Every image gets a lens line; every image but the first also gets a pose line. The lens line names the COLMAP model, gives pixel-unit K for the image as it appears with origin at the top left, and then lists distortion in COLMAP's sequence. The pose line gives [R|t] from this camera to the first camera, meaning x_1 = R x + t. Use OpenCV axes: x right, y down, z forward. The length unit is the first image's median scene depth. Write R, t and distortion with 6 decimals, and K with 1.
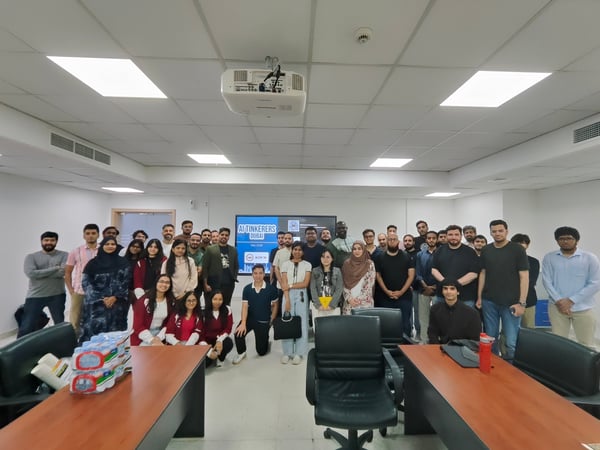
lens RADIAL K [[287.8, 0, 305.8], [0, 287.8, 225.3], [0, 0, 1]] dist [-0.006376, 0.005930]
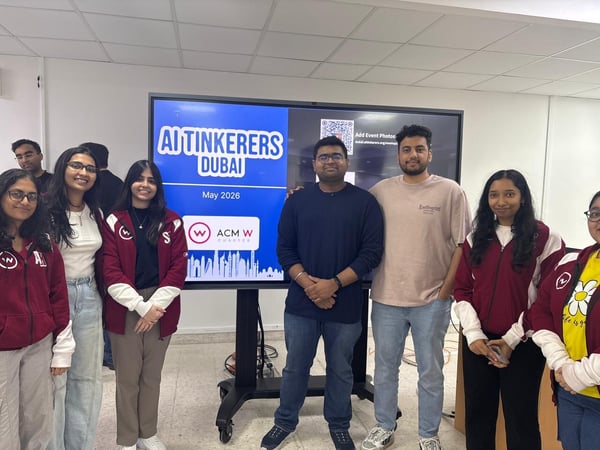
lens RADIAL K [[458.4, 0, 296.7], [0, 458.4, 227.4], [0, 0, 1]] dist [0.039005, -0.040343]
pose [[0.986025, 0.003865, 0.166551, -0.172400], [-0.020980, 0.994652, 0.101126, 0.052039], [-0.165270, -0.103207, 0.980833, 0.486333]]
